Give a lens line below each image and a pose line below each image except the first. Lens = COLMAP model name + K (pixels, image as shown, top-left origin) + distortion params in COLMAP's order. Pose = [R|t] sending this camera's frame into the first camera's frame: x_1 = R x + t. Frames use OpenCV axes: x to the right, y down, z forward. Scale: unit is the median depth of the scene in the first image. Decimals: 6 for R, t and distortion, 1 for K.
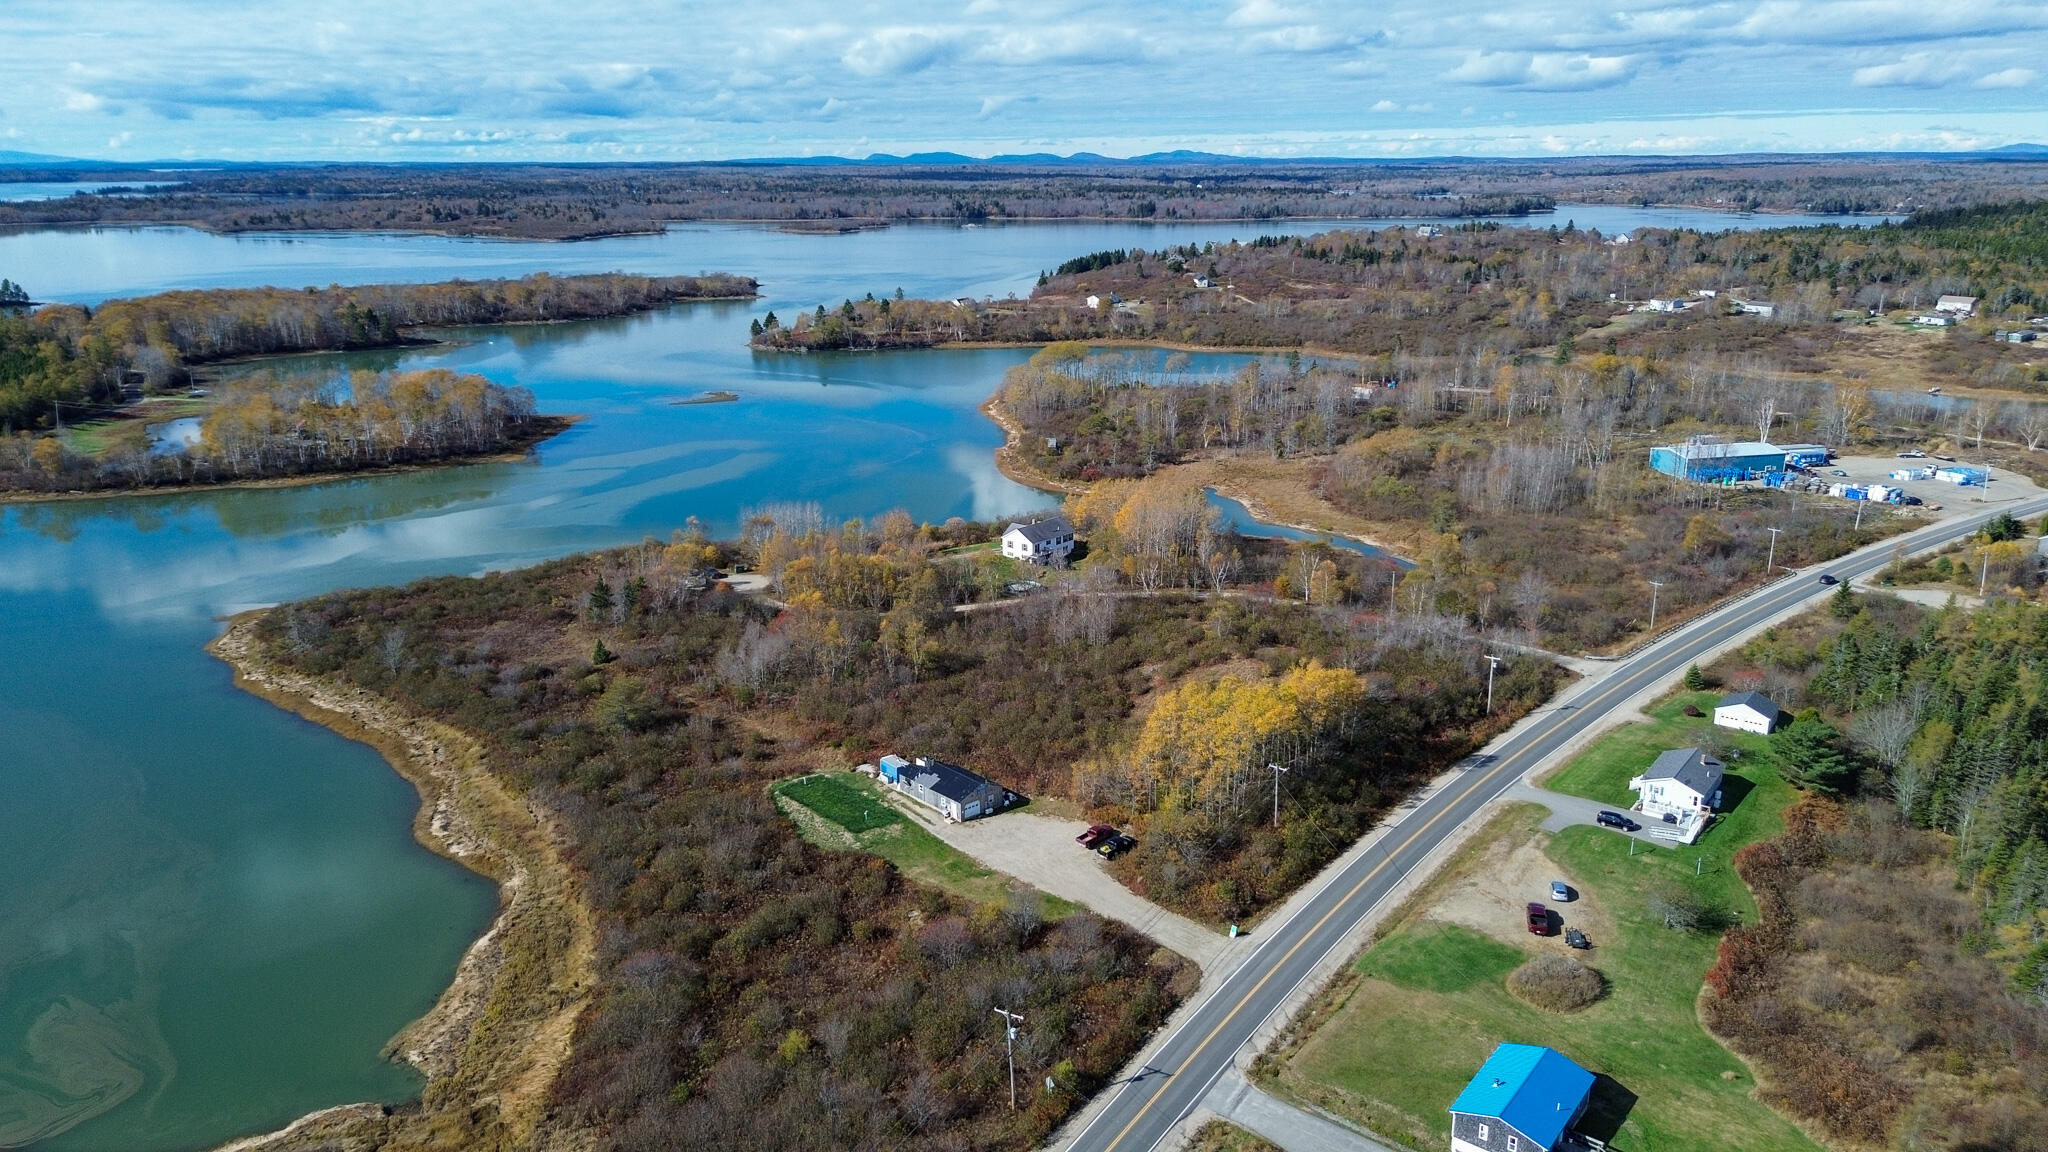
lens RADIAL K [[1447.0, 0, 1030.2], [0, 1447.0, 588.2], [0, 0, 1]] dist [0.057352, -0.056609]
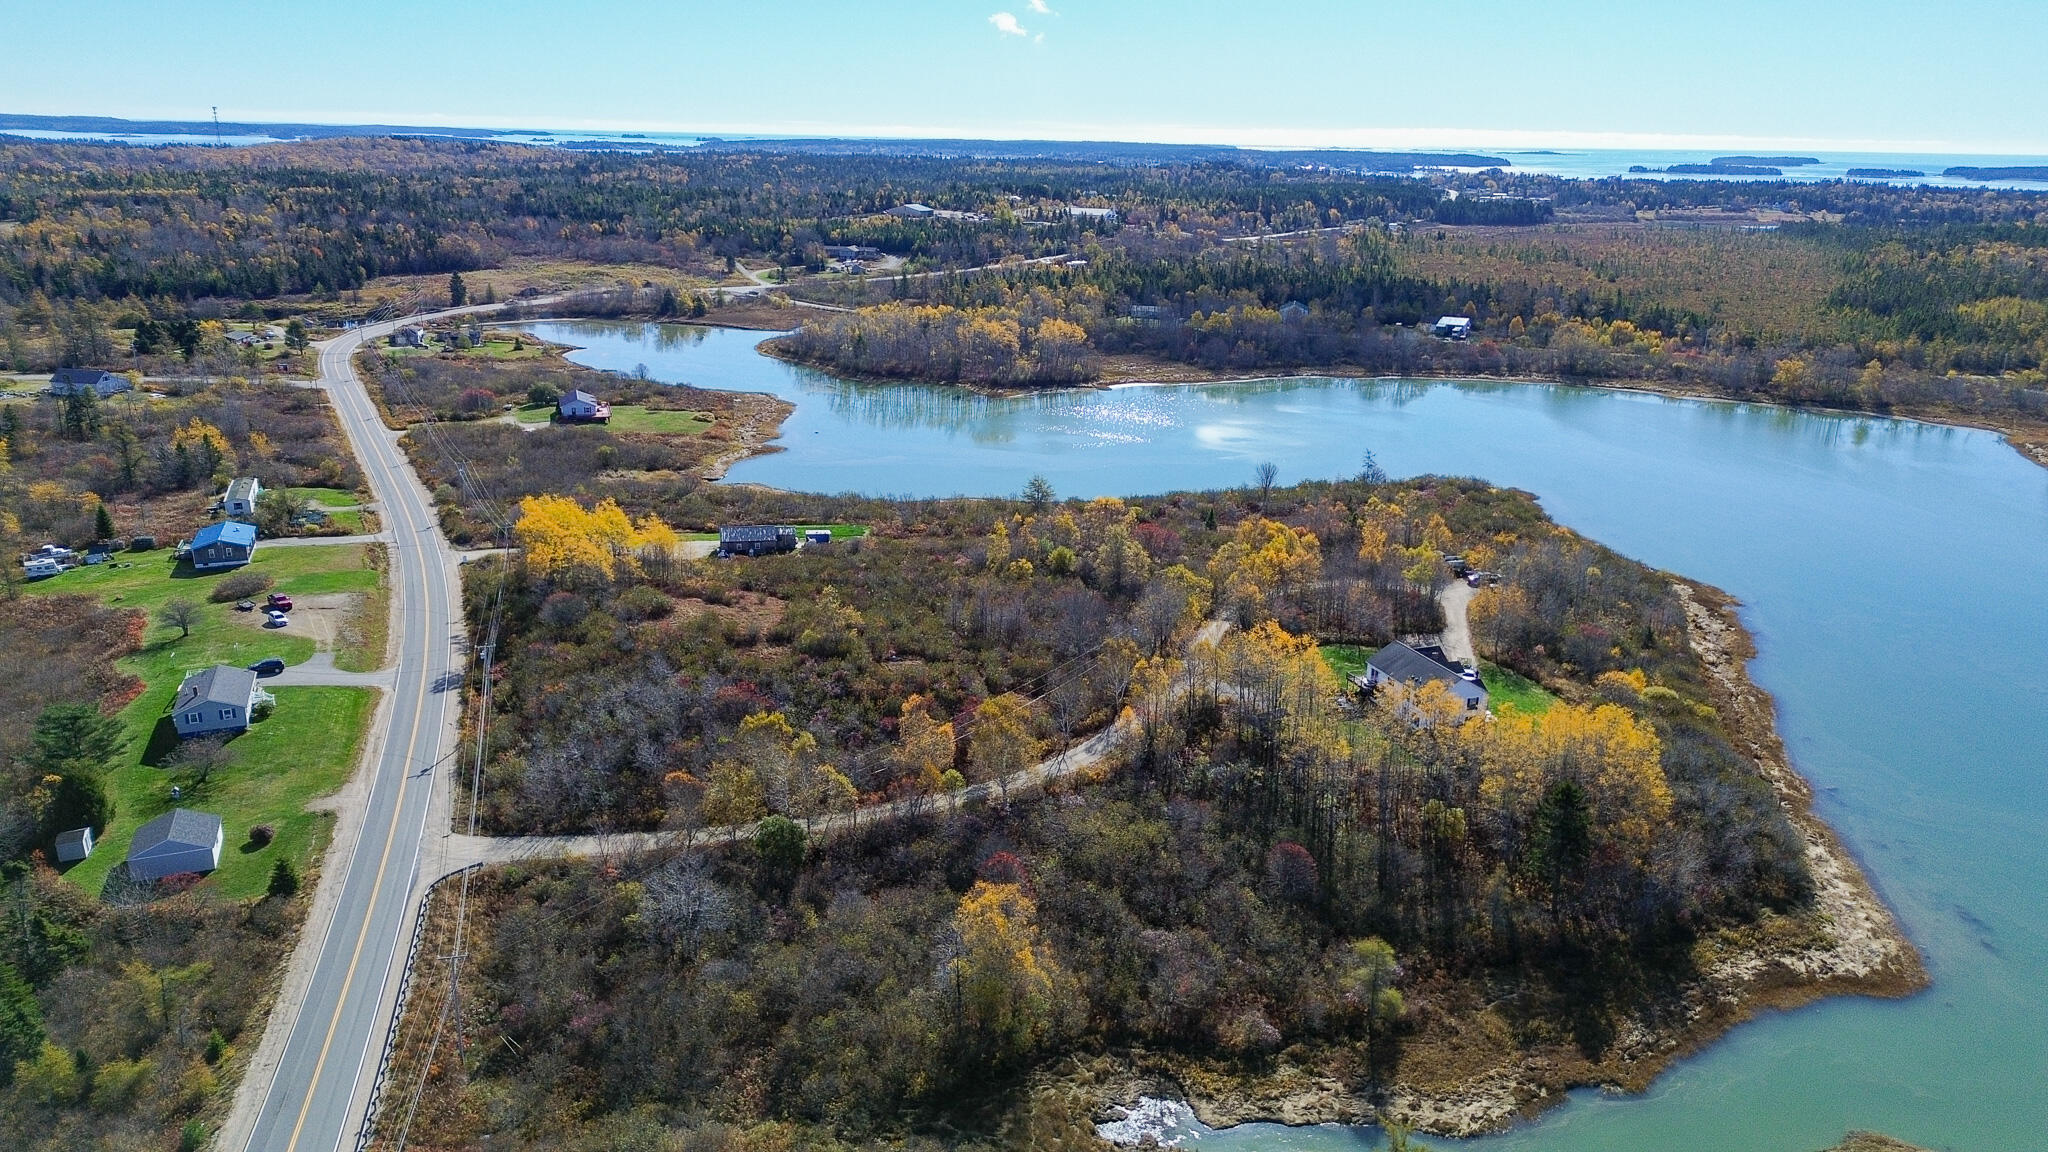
lens RADIAL K [[1447.0, 0, 1023.6], [0, 1447.0, 577.3], [0, 0, 1]] dist [0.057352, -0.056609]
pose [[-0.511727, 0.244798, -0.823535, 0.428603], [-0.256377, 0.871365, 0.418323, -0.211049], [0.820004, 0.425203, -0.383140, 0.799715]]
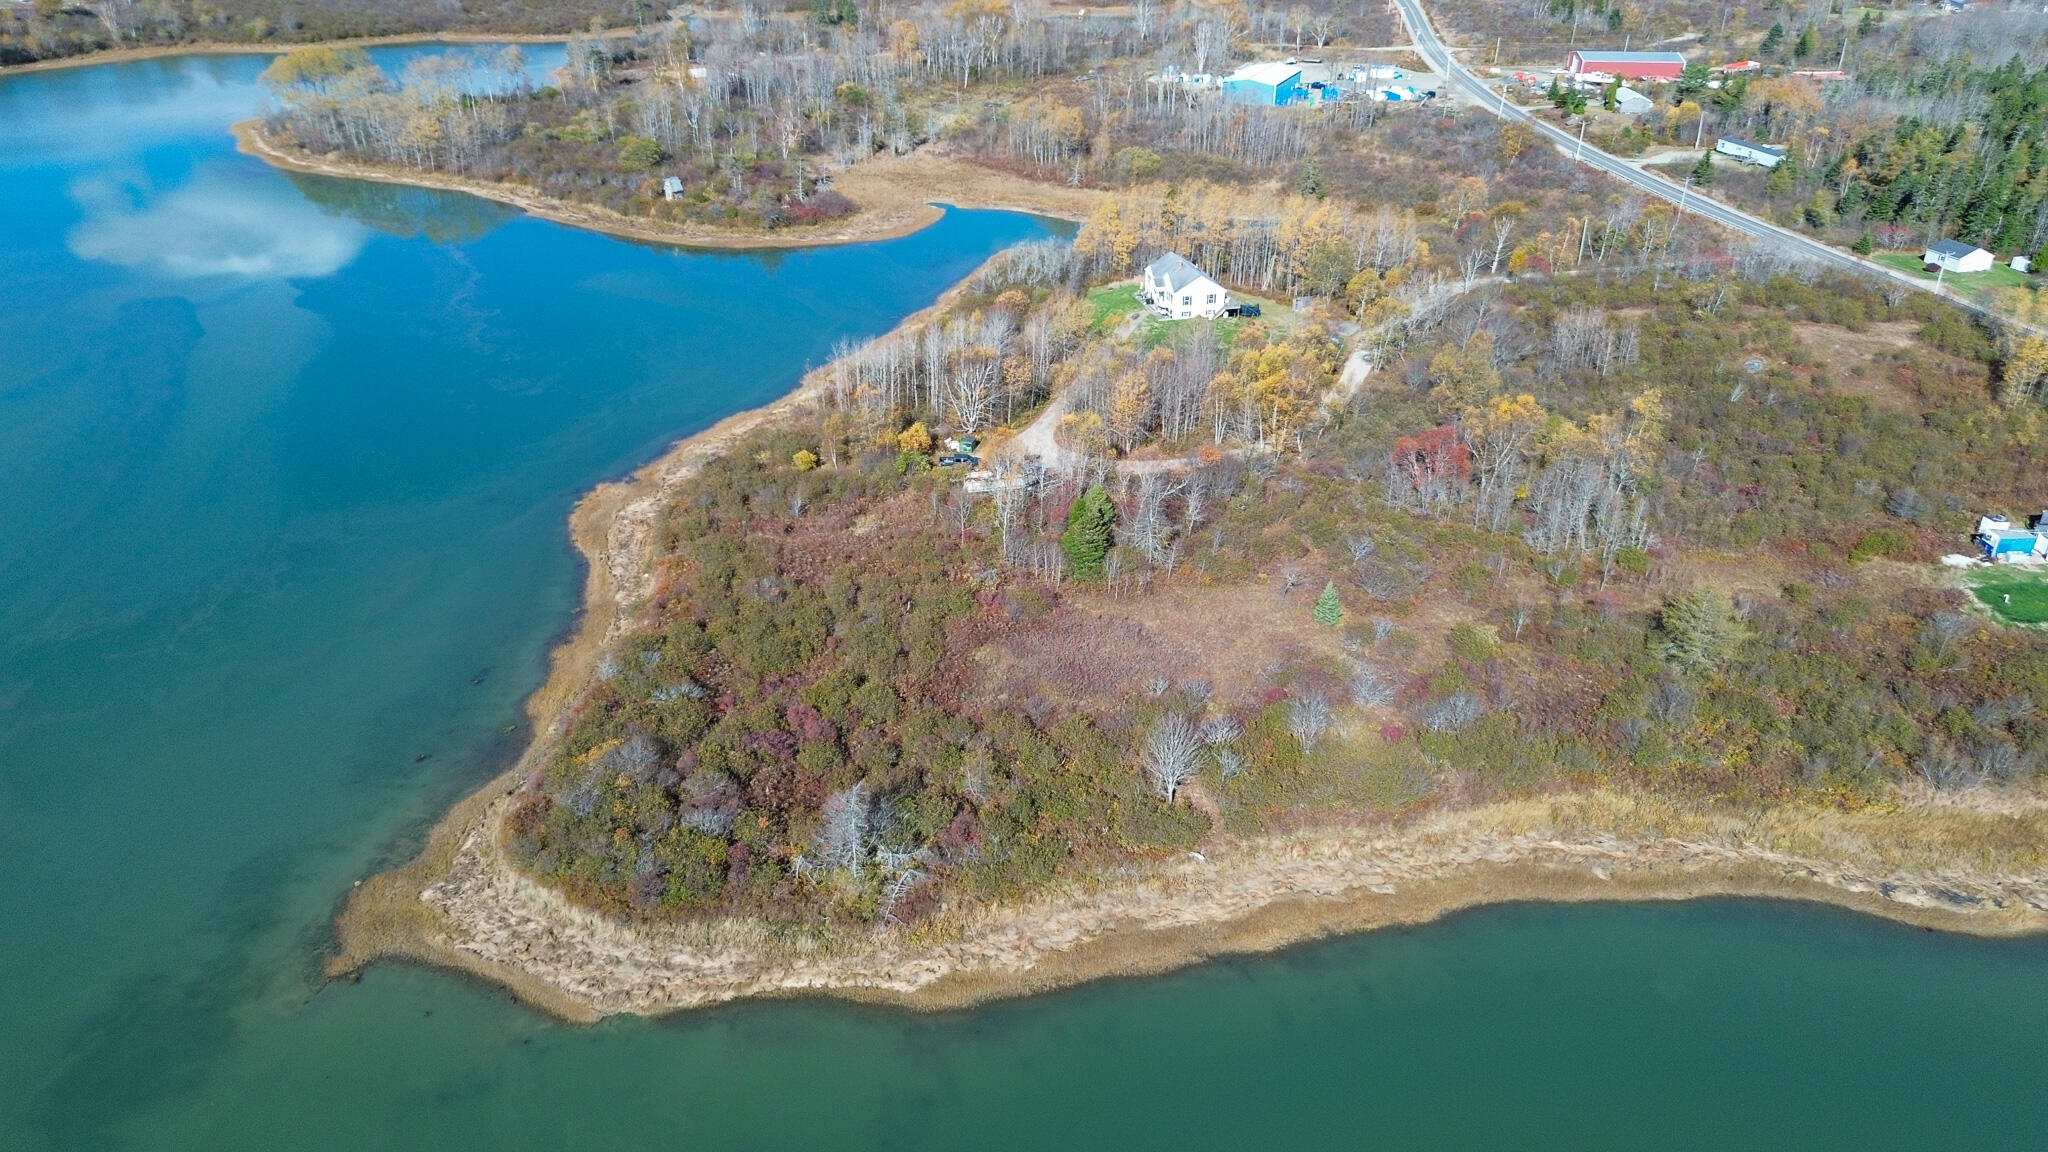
lens RADIAL K [[1447.0, 0, 1034.7], [0, 1447.0, 576.8], [0, 0, 1]] dist [0.057352, -0.056609]
pose [[0.594120, -0.368448, 0.715029, -0.467175], [0.218195, 0.929415, 0.297620, -0.099485], [-0.774217, -0.020807, 0.632578, 0.432311]]
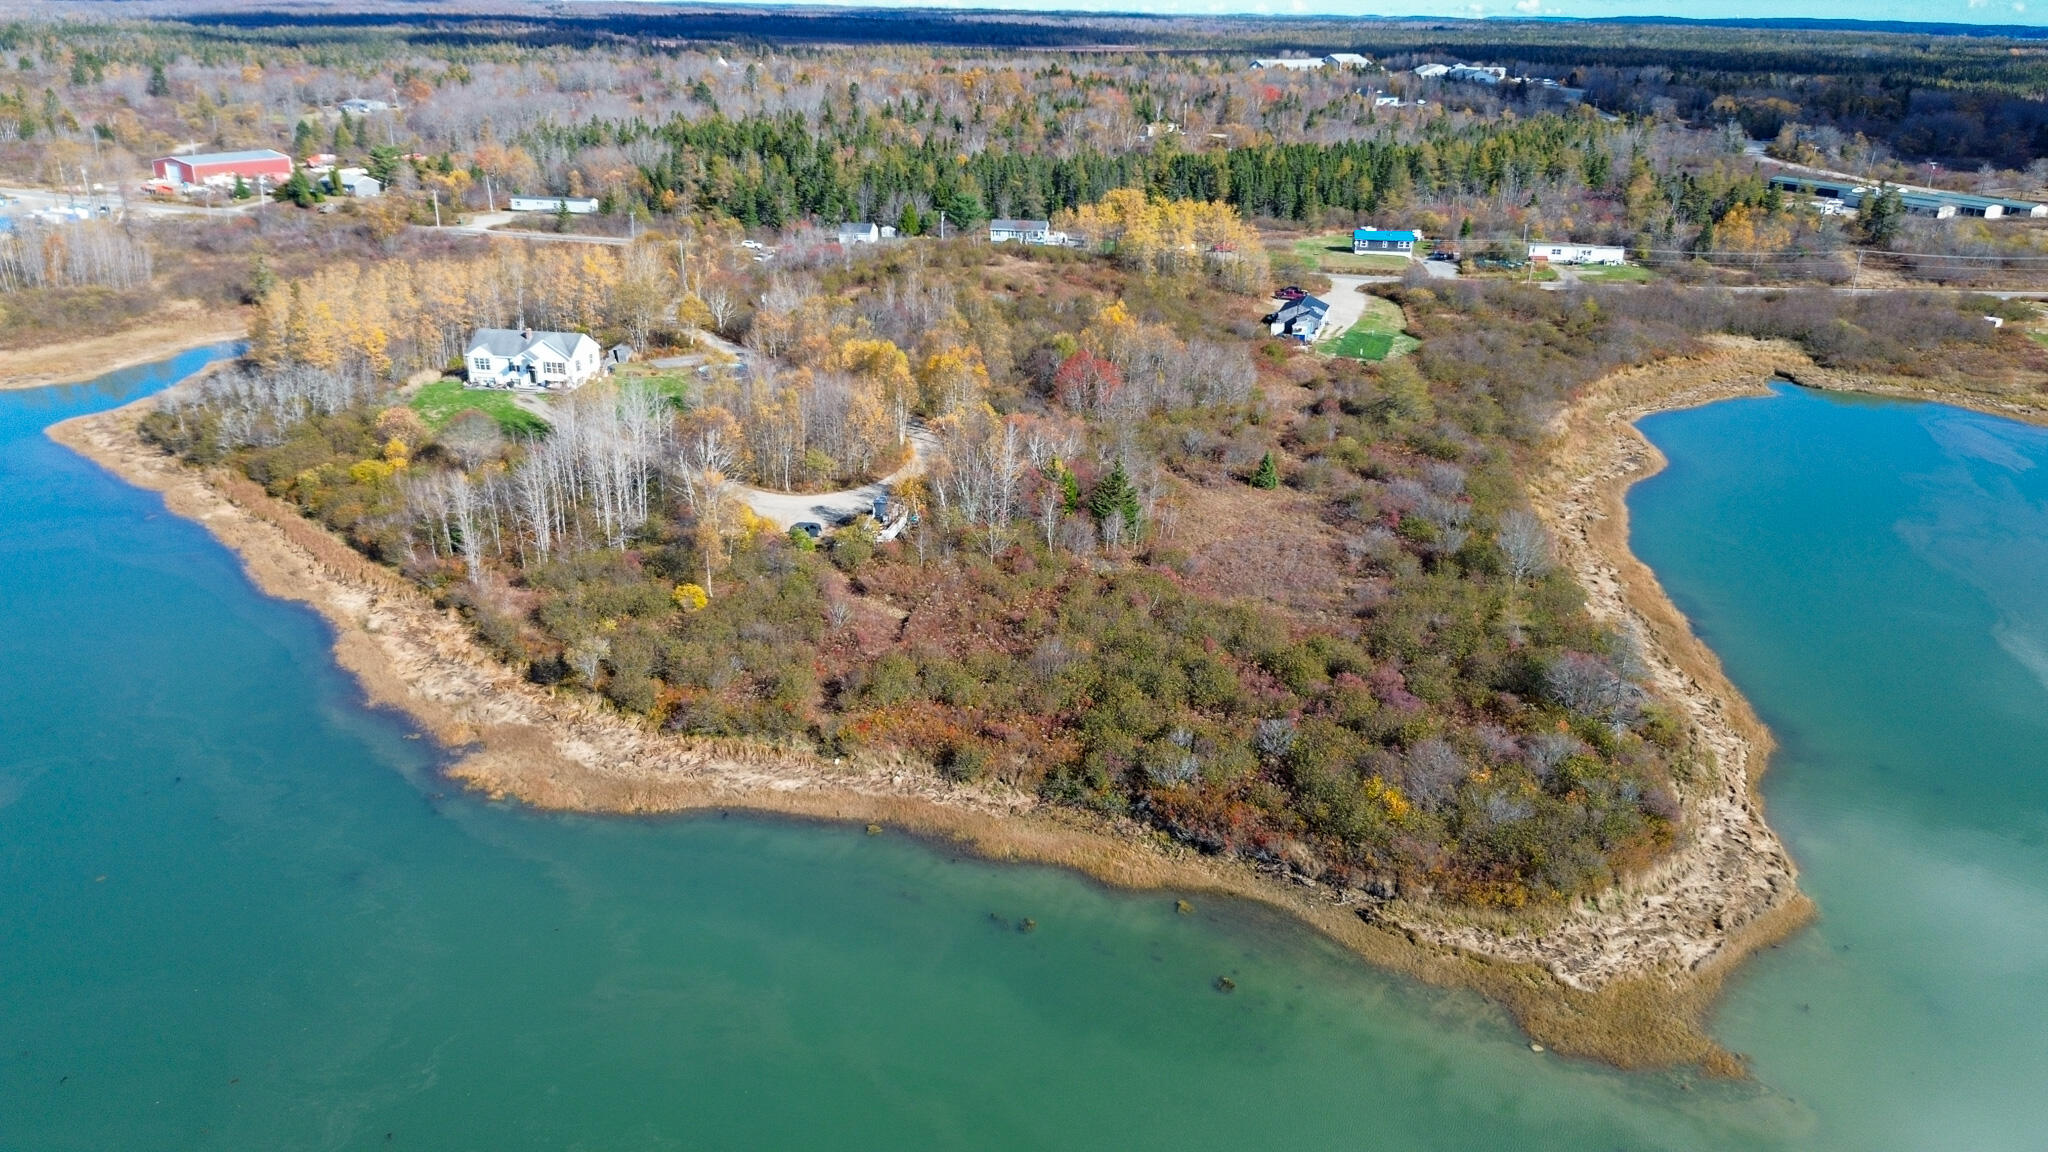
lens RADIAL K [[1447.0, 0, 1013.5], [0, 1447.0, 581.9], [0, 0, 1]] dist [0.057352, -0.056609]
pose [[-0.500632, -0.321734, 0.803651, -0.468380], [0.231448, 0.844822, 0.482397, -0.153874], [-0.834146, 0.427507, -0.348480, 0.805933]]
